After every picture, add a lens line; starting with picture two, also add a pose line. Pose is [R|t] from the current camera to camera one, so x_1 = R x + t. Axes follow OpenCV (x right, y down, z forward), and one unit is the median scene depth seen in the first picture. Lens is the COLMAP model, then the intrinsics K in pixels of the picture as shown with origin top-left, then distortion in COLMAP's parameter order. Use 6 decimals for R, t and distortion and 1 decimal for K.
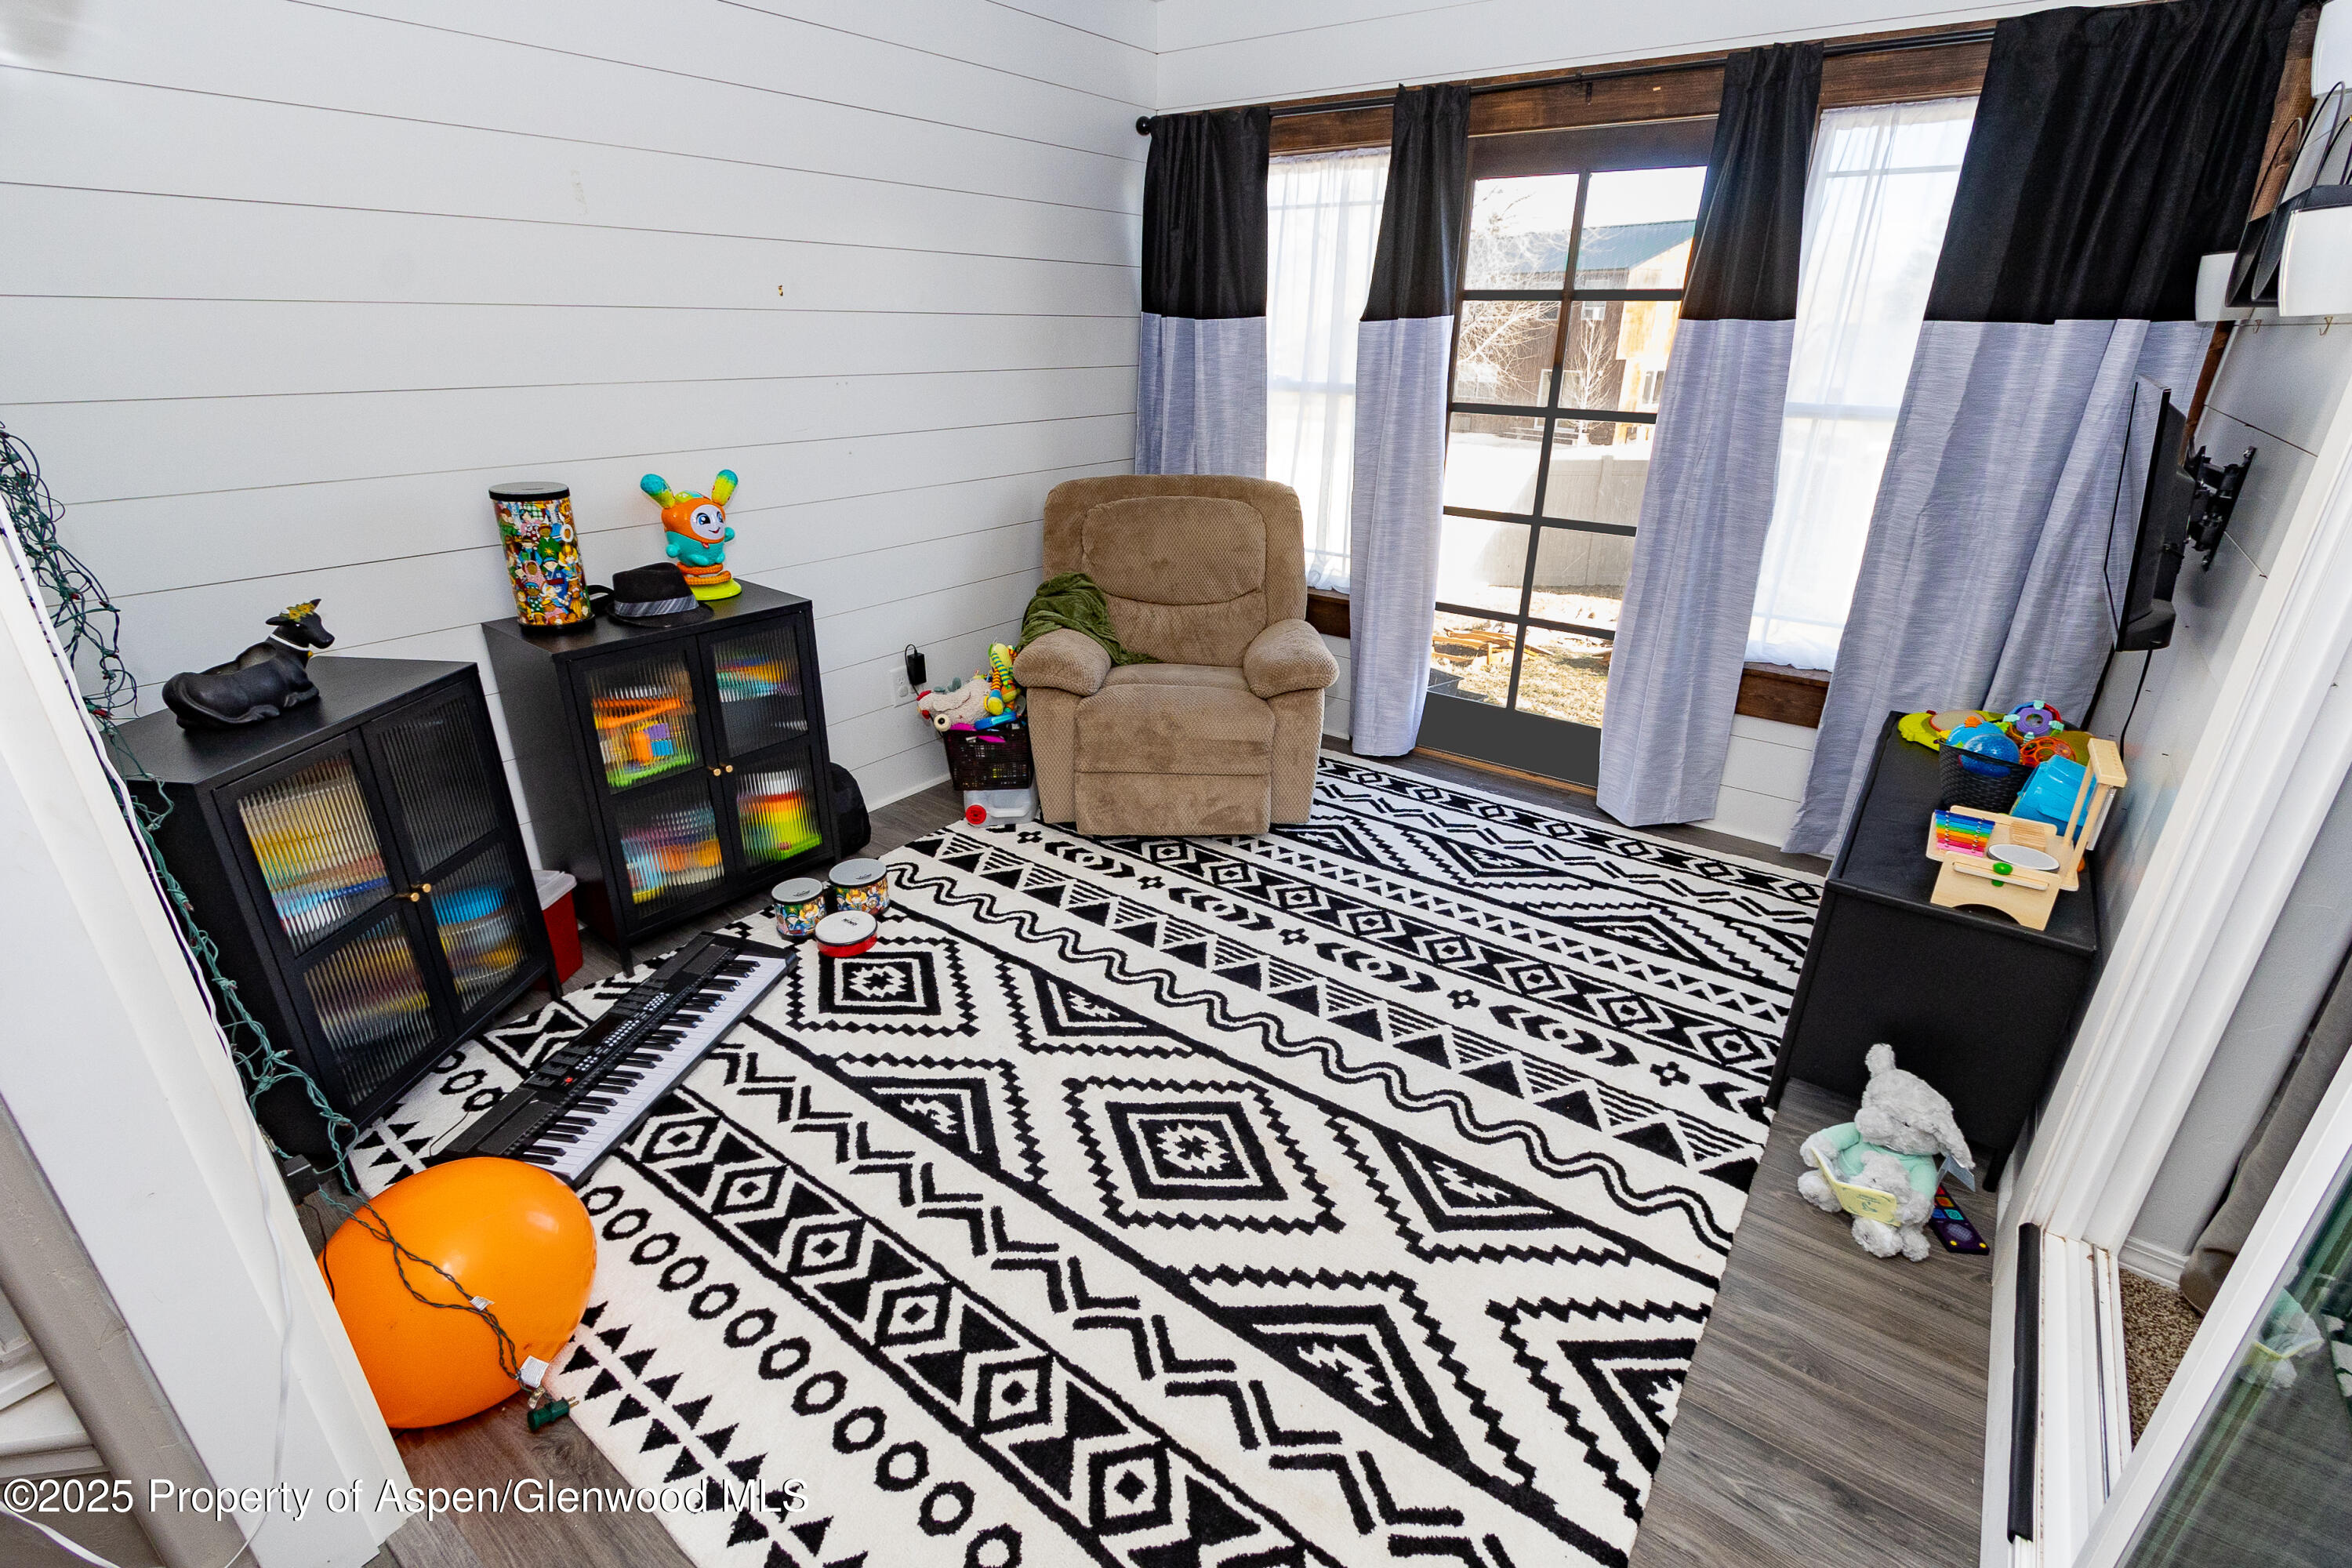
lens RADIAL K [[1065.0, 0, 1194.7], [0, 1065.0, 785.2], [0, 0, 1]] dist [0.003882, -0.001196]
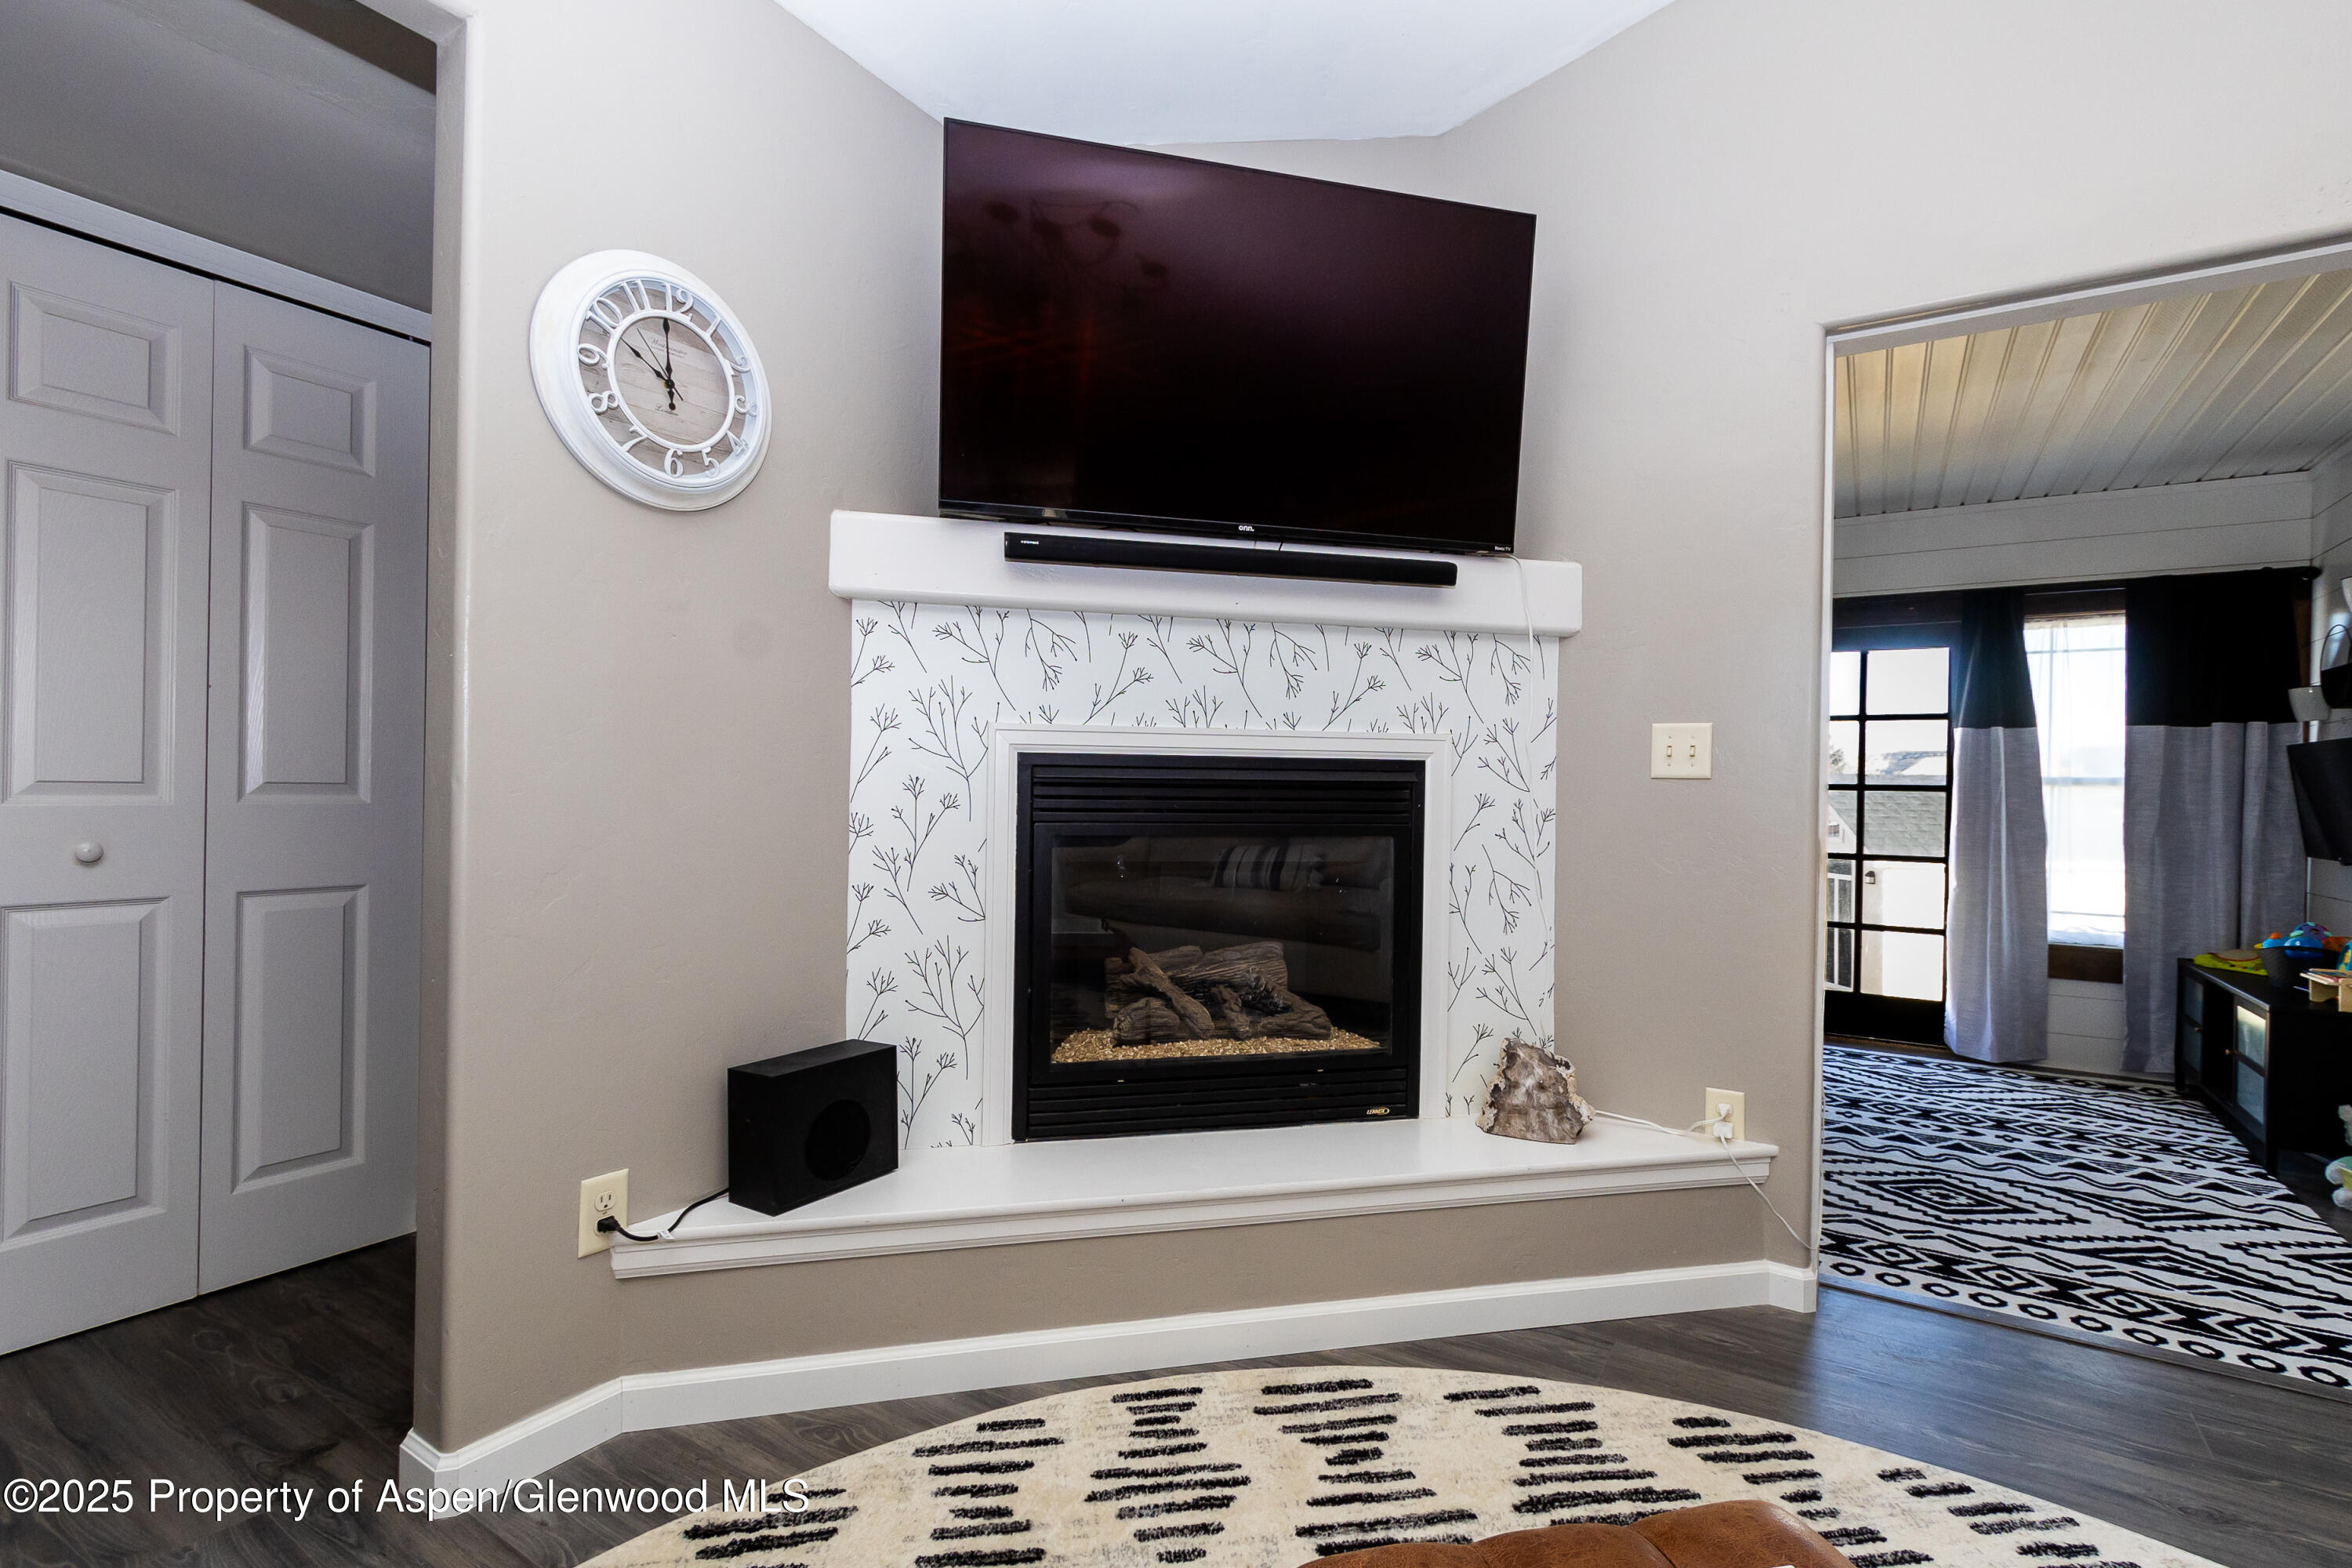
lens RADIAL K [[1065.0, 0, 1194.7], [0, 1065.0, 785.2], [0, 0, 1]] dist [0.003882, -0.001196]
pose [[0.997753, 0.004054, 0.066880, -1.154836], [0.023018, 0.916681, -0.398956, 0.379464], [-0.062925, 0.399599, 0.914528, -0.552597]]
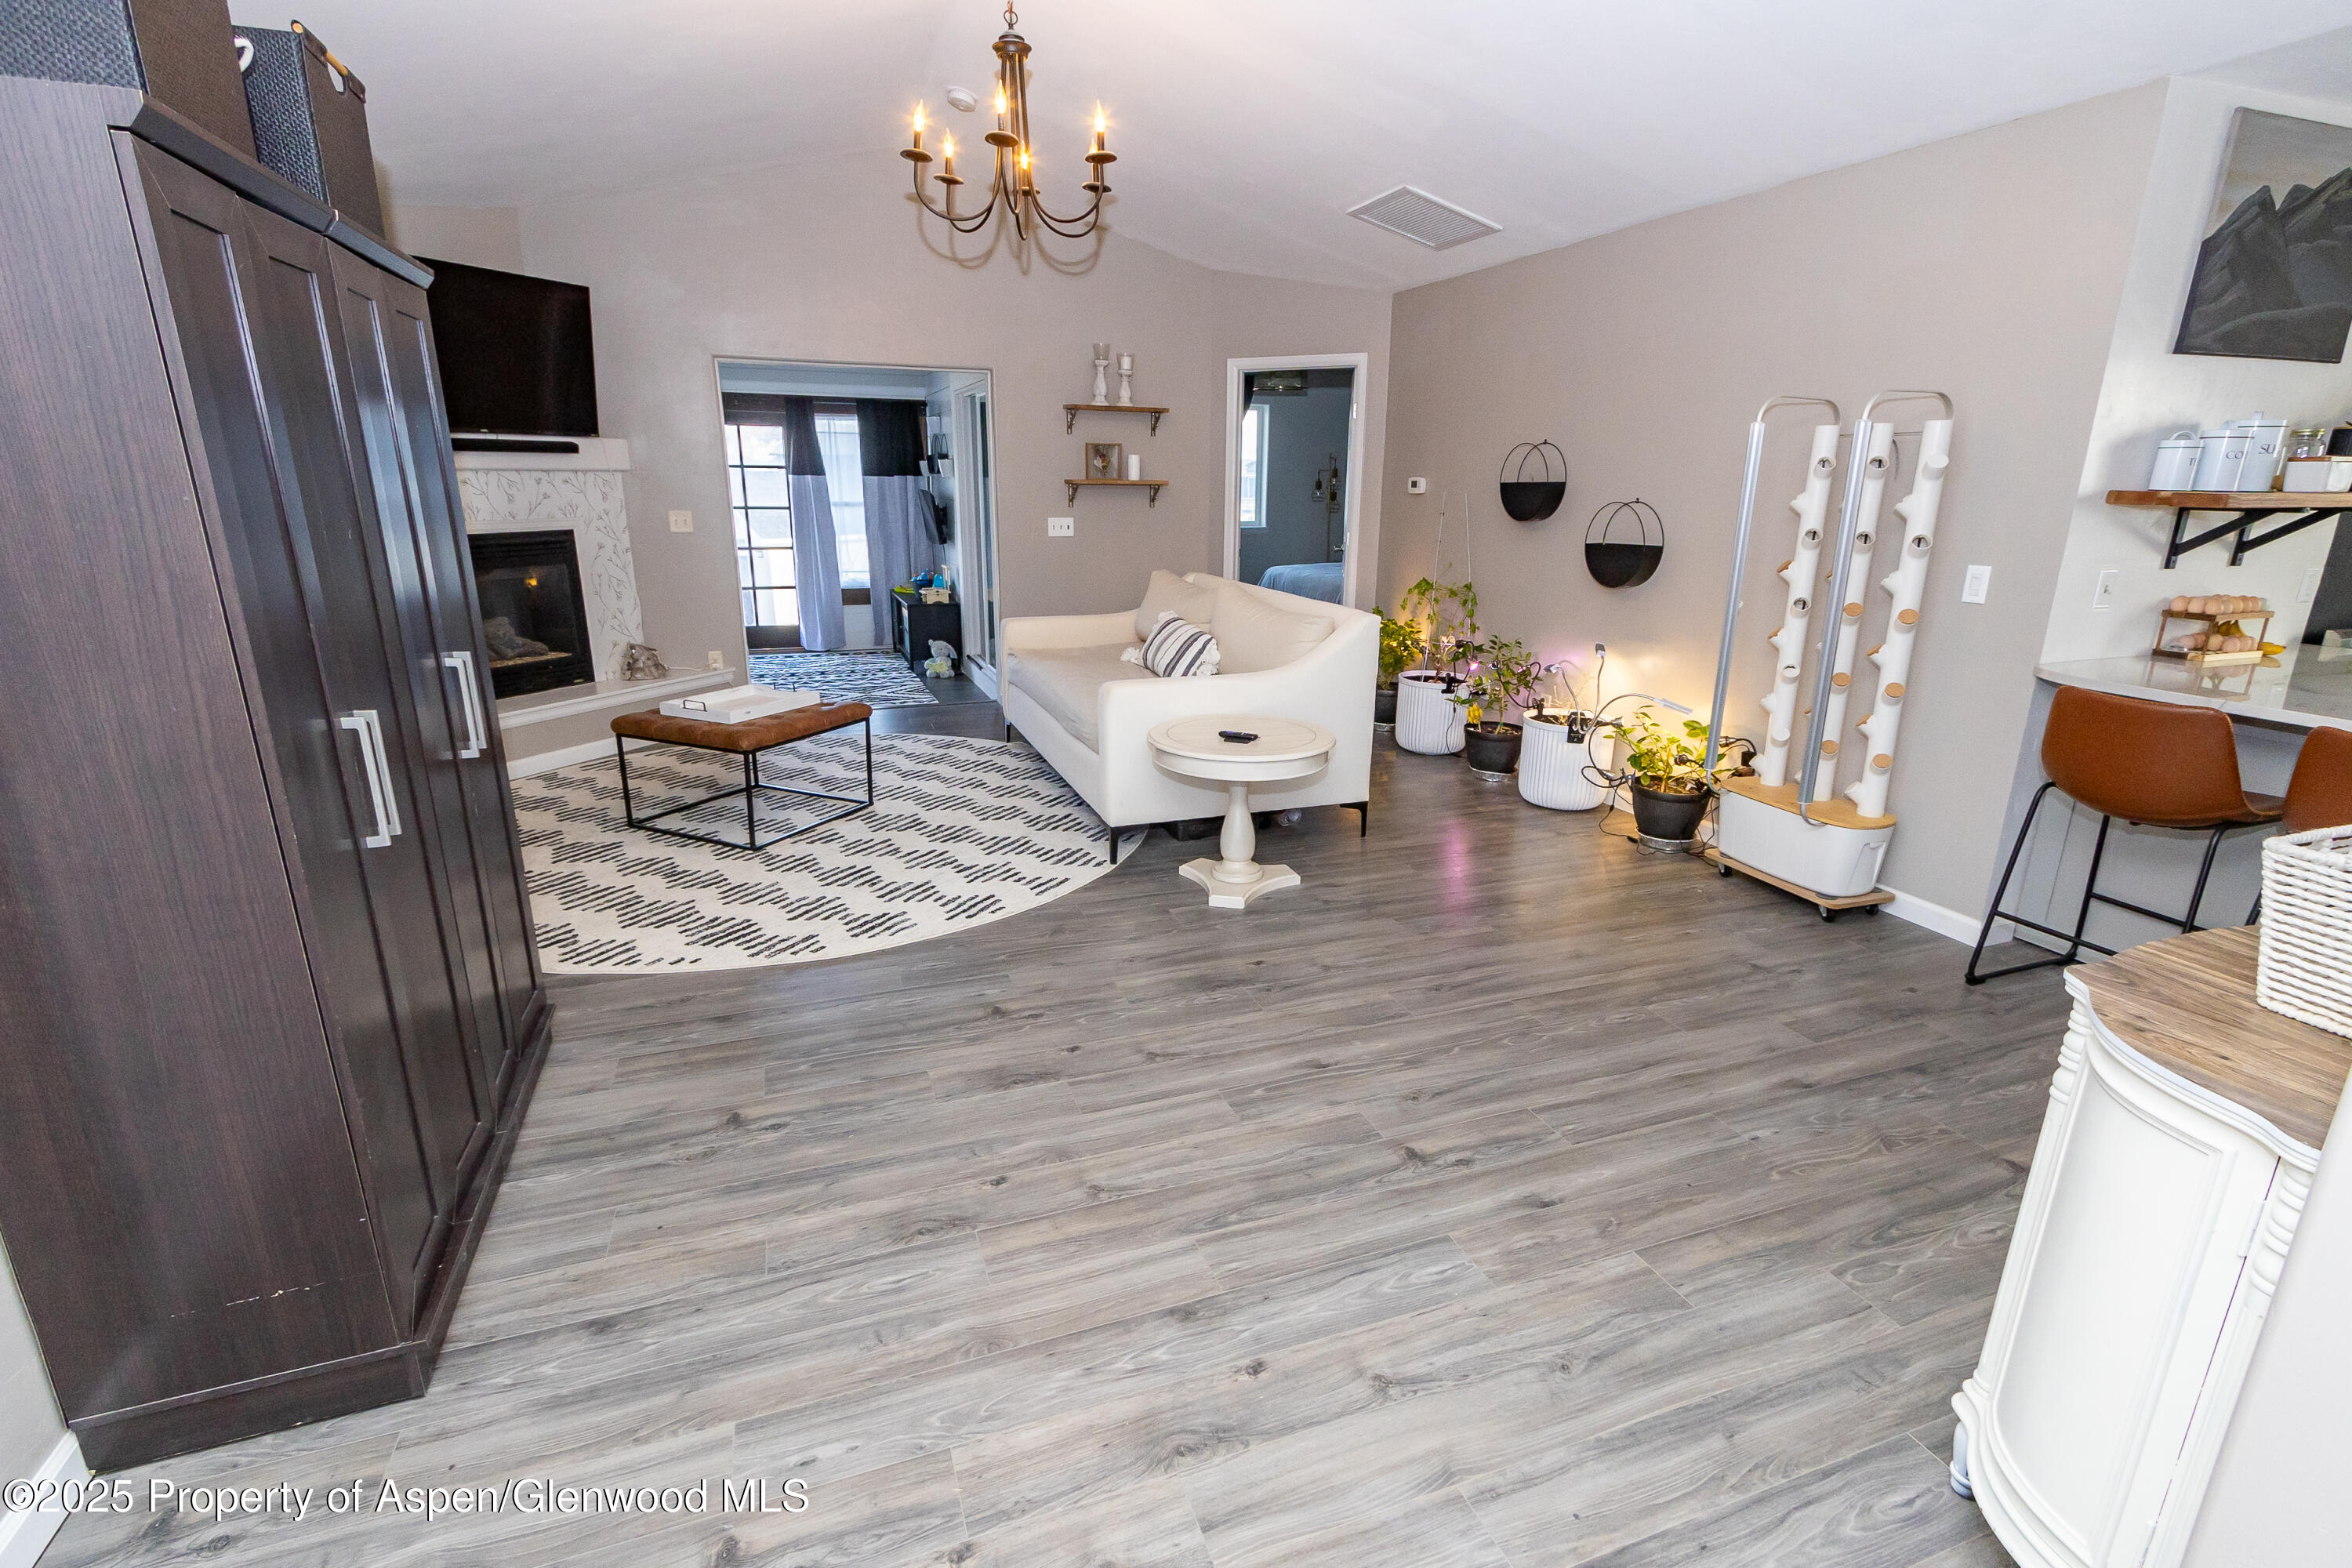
lens RADIAL K [[1103.0, 0, 1194.4], [0, 1103.0, 795.0], [0, 0, 1]] dist [0.001648, -0.000270]
pose [[0.543782, -0.241972, 0.803586, -2.312579], [0.331179, 0.941693, 0.059451, 0.854842], [-0.771117, 0.233802, 0.592212, -2.130561]]
